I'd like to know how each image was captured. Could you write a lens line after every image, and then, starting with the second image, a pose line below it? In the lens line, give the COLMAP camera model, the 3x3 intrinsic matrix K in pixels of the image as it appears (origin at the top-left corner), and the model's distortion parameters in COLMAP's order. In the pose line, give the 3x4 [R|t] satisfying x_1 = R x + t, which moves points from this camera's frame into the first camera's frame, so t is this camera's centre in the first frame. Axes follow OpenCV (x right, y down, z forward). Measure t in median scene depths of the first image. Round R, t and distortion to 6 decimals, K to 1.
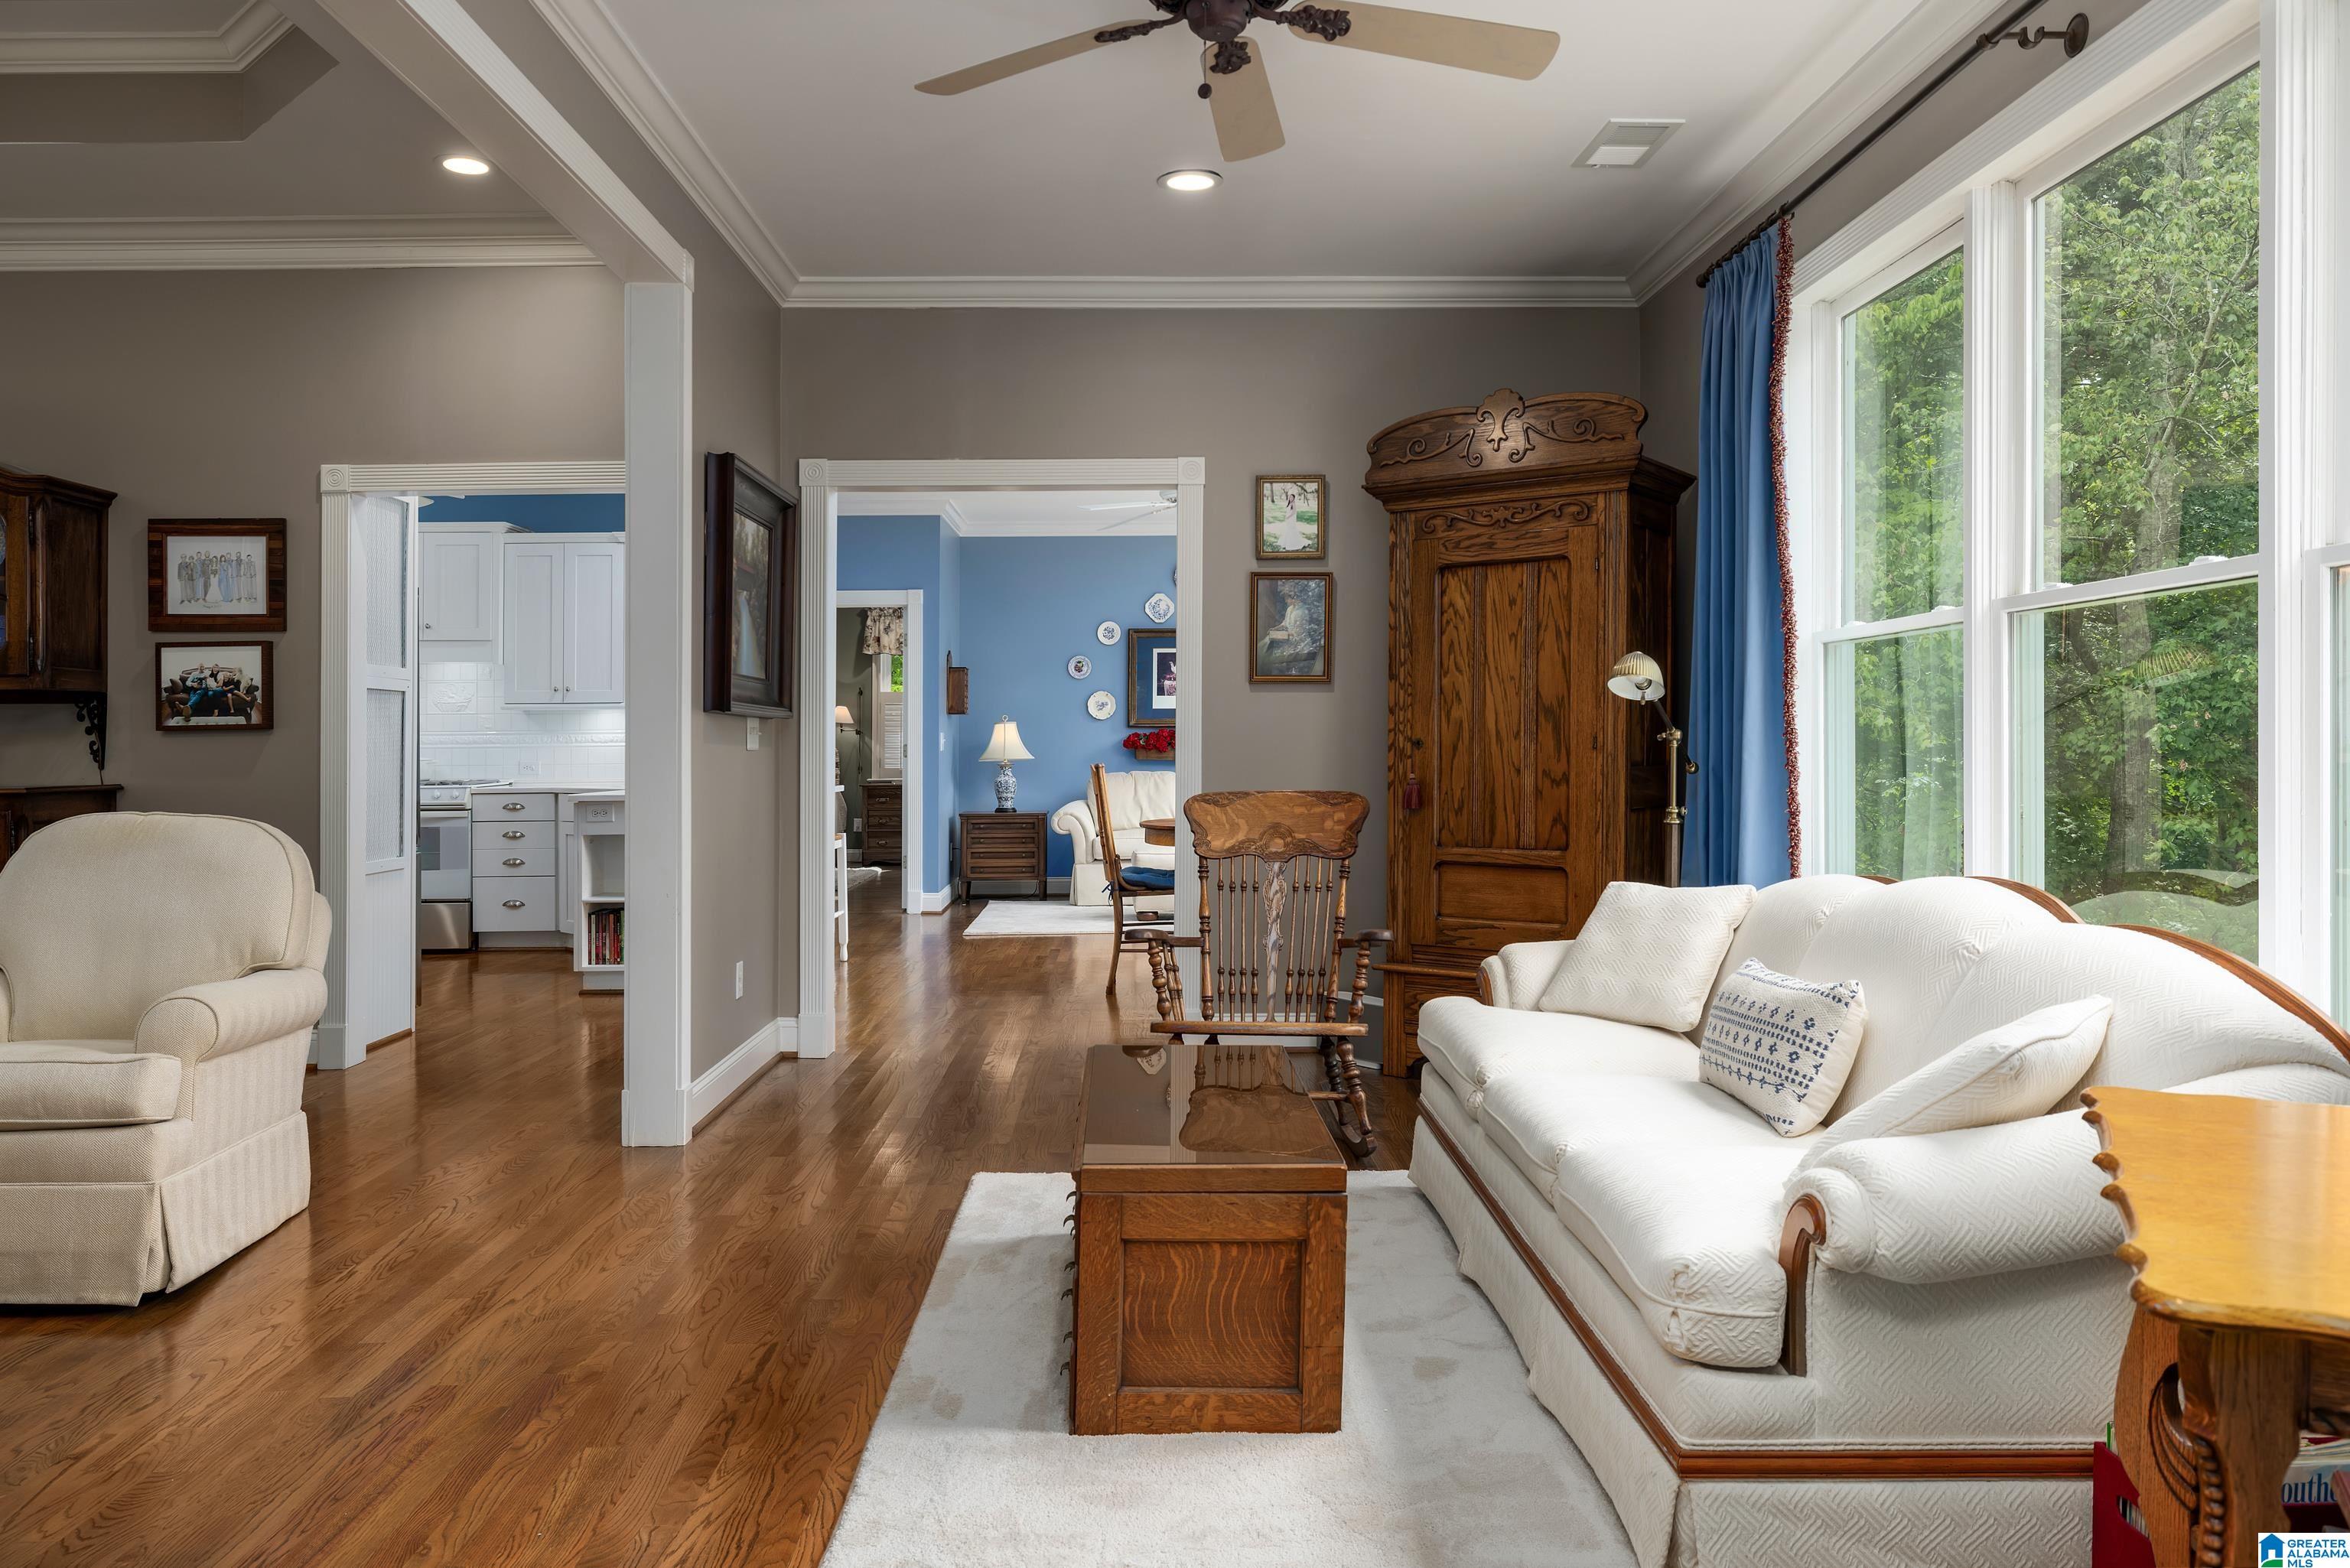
lens RADIAL K [[1653.5, 0, 1165.4], [0, 1653.5, 737.3], [0, 0, 1]] dist [-0.008266, -0.002069]
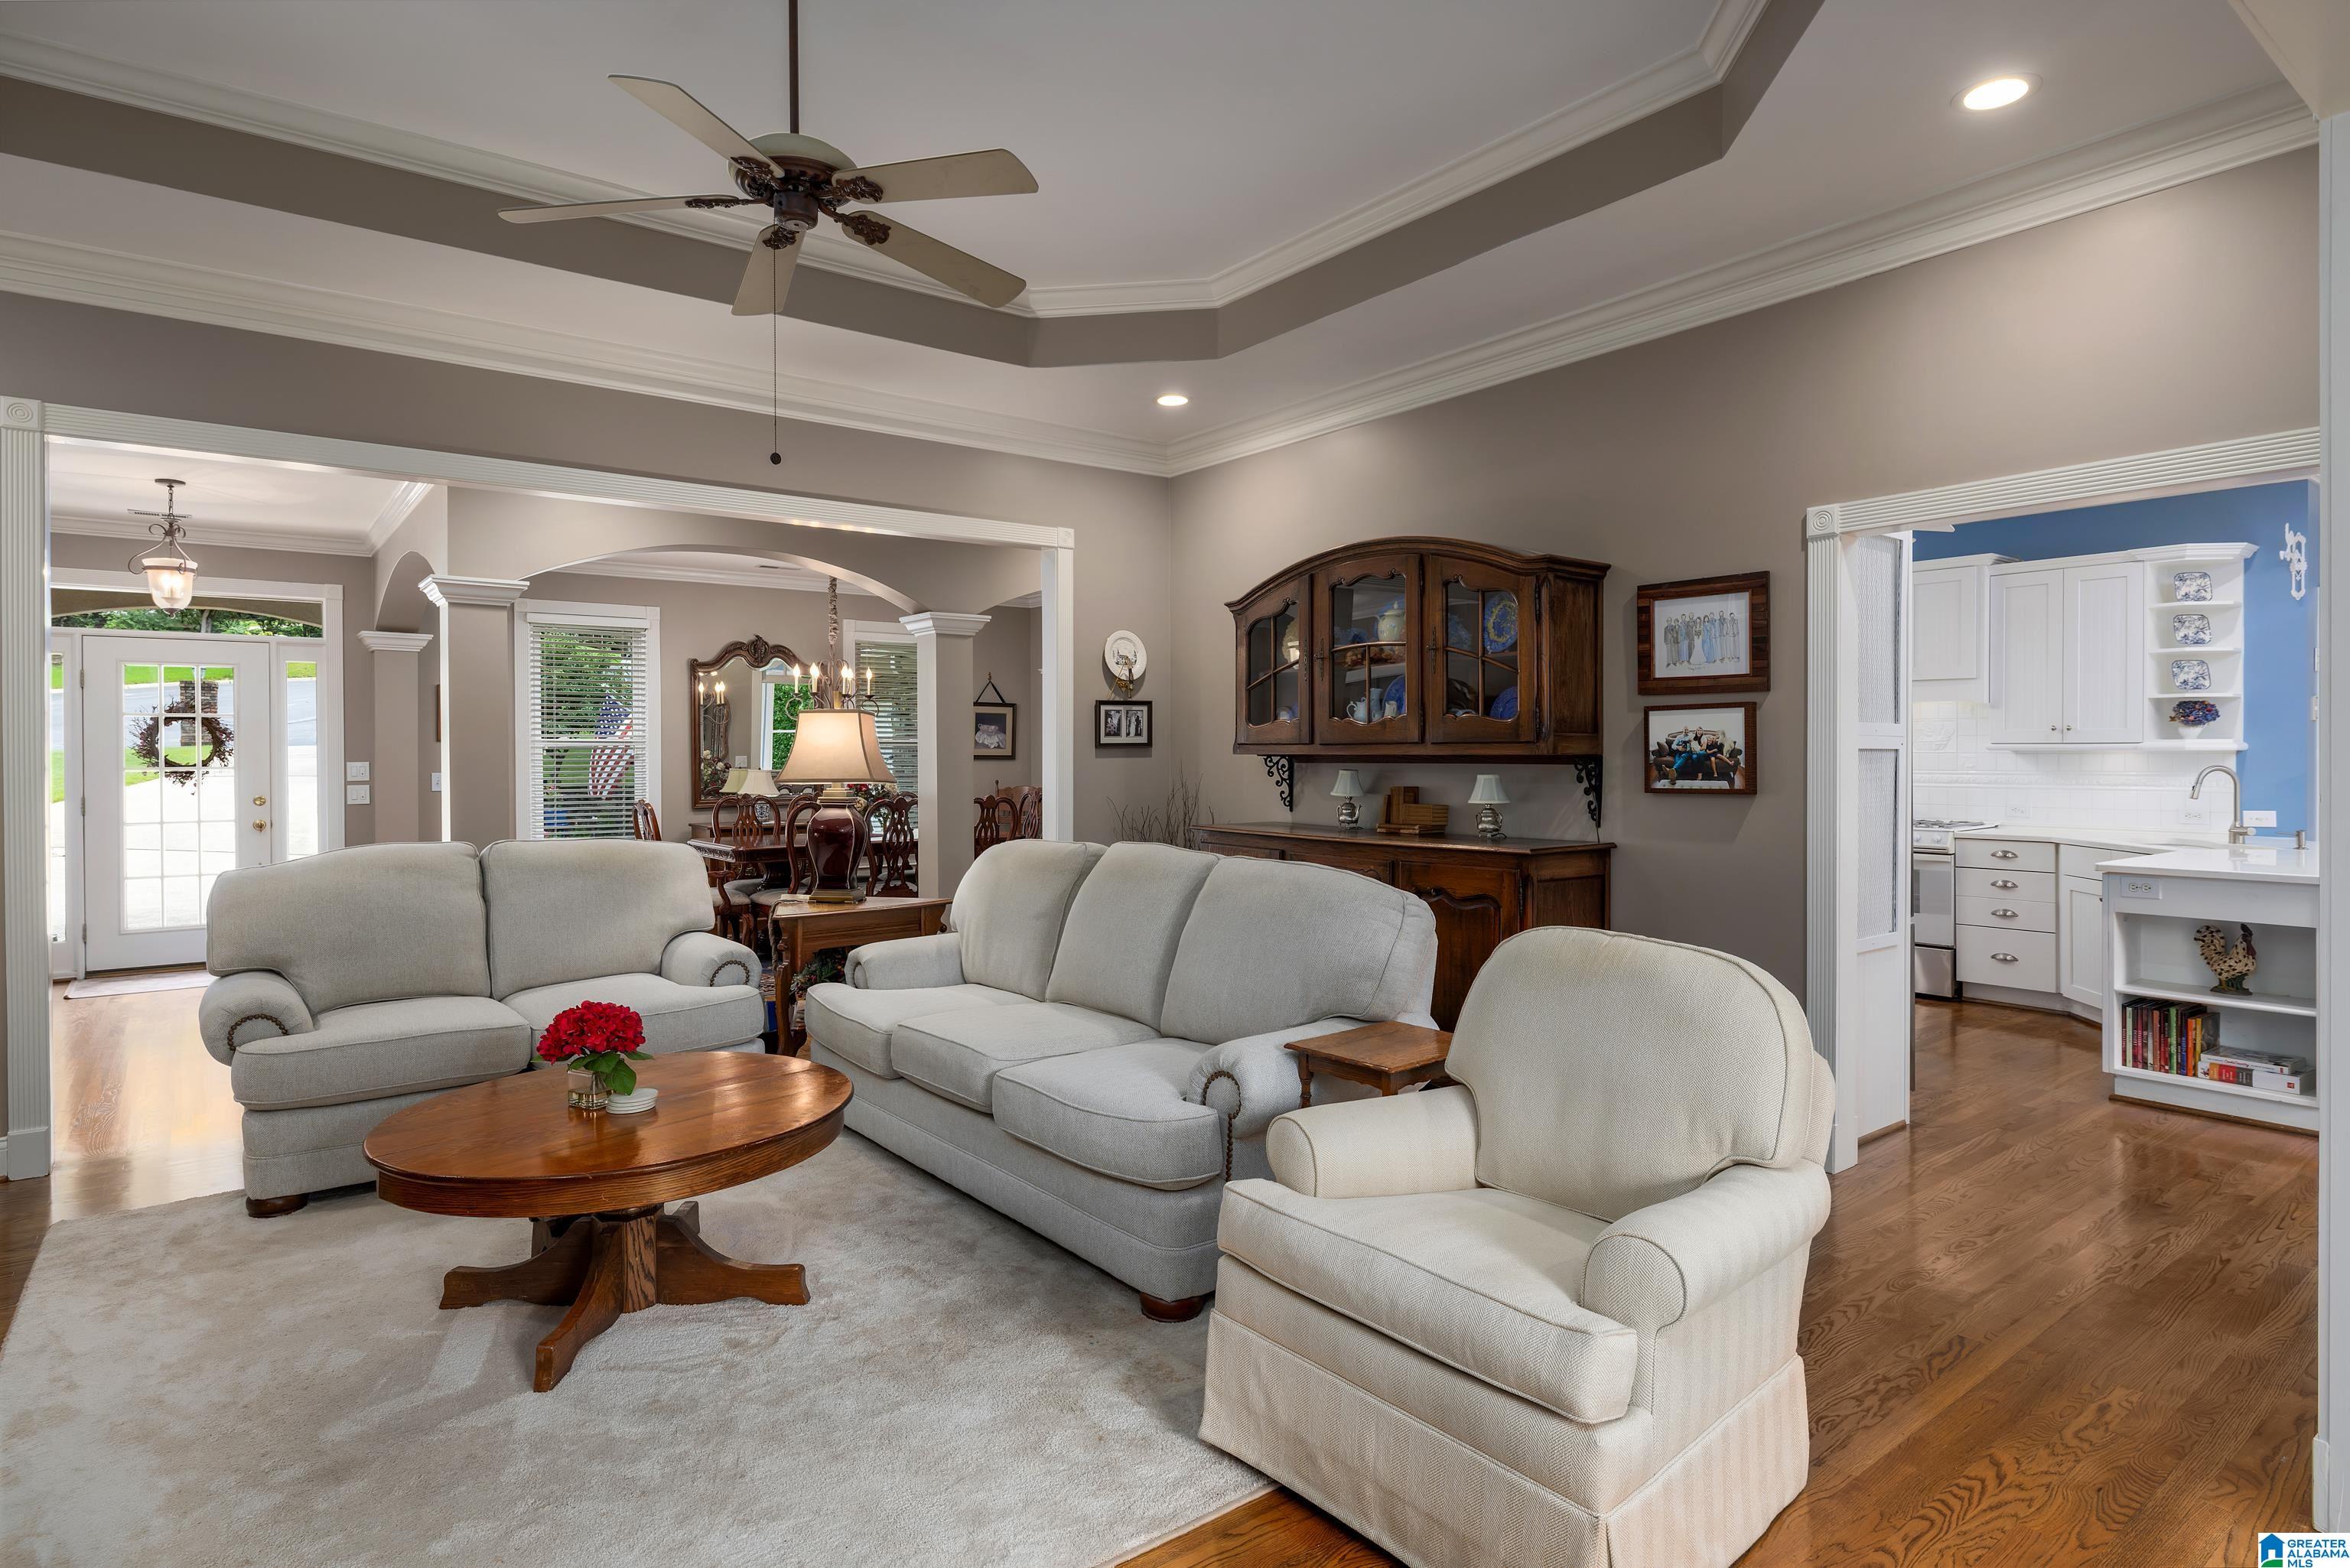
lens RADIAL K [[1272.6, 0, 1174.2], [0, 1272.6, 743.3], [0, 0, 1]] dist [0.001172, 0.001195]
pose [[0.603493, -0.001651, -0.797366, -0.160129], [0.002263, 0.999997, -0.000357, -0.035150], [0.797365, -0.001589, 0.603496, 0.292691]]
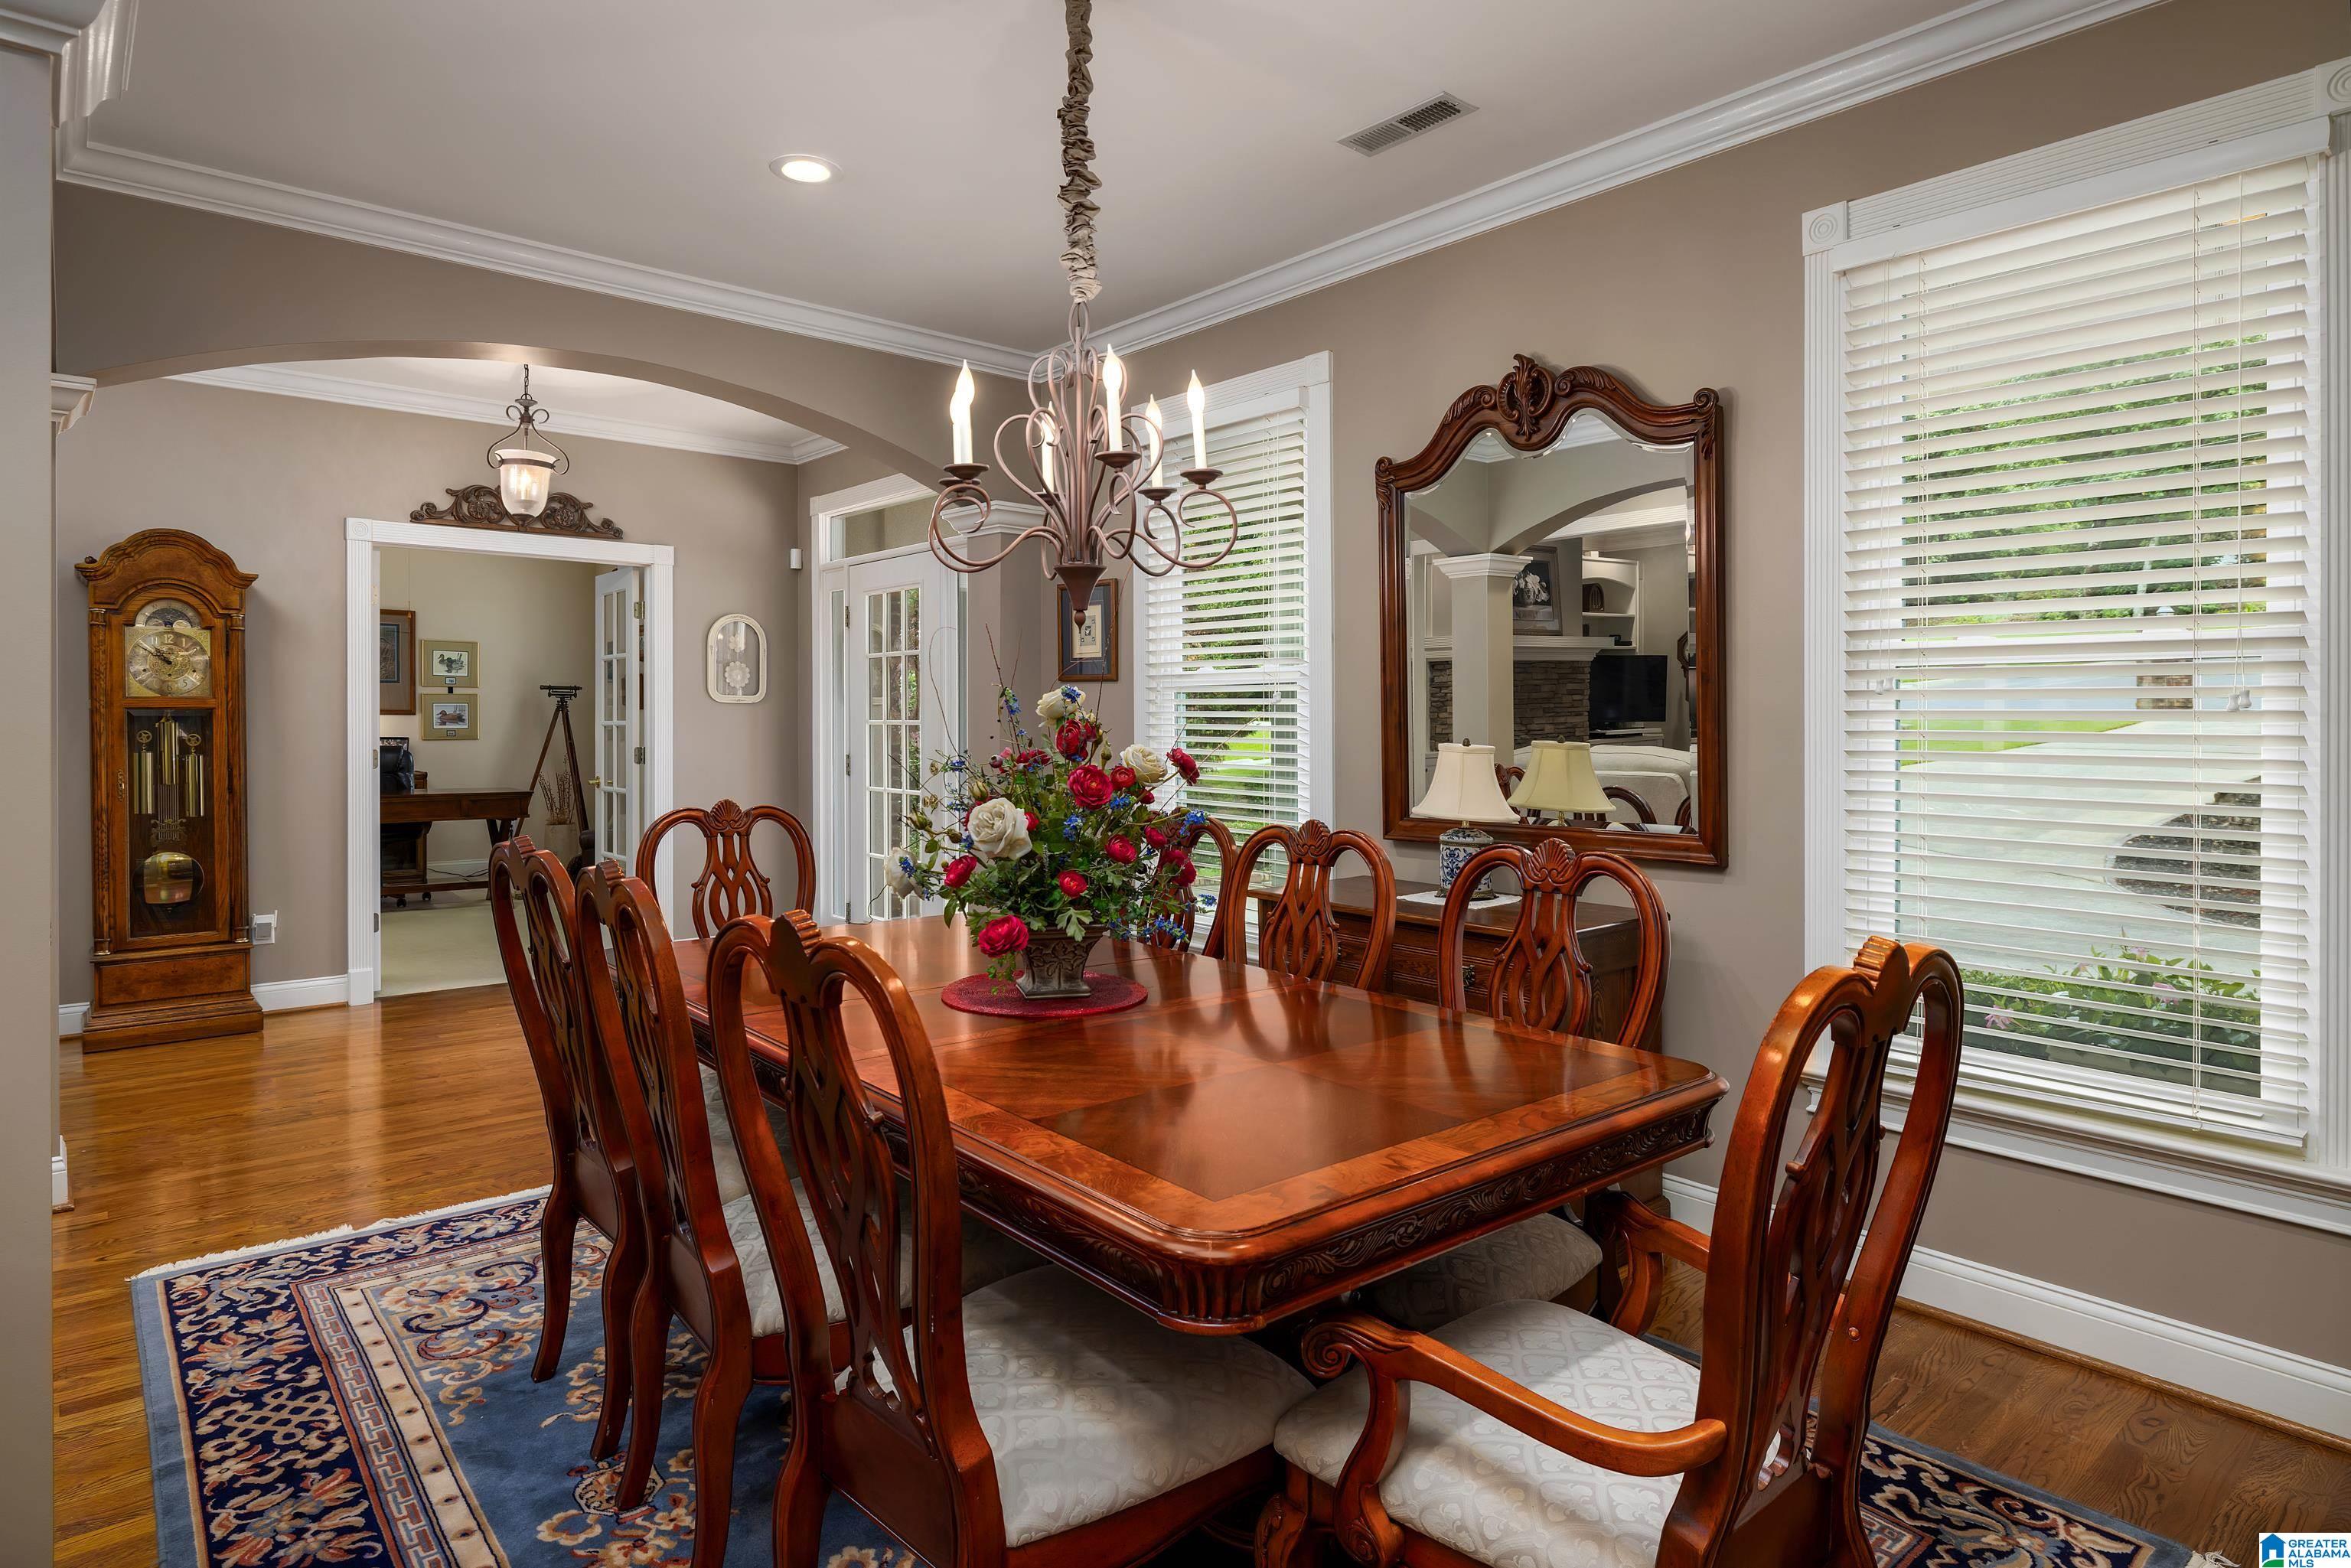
lens RADIAL K [[1306.5, 0, 1175.5], [0, 1306.5, 784.0], [0, 0, 1]] dist [-0.004604, -0.001451]
pose [[-0.771644, 0.028086, -0.635435, -1.349790], [-0.004589, 0.998753, 0.049717, -0.014139], [0.636039, 0.041279, -0.770552, 1.246092]]
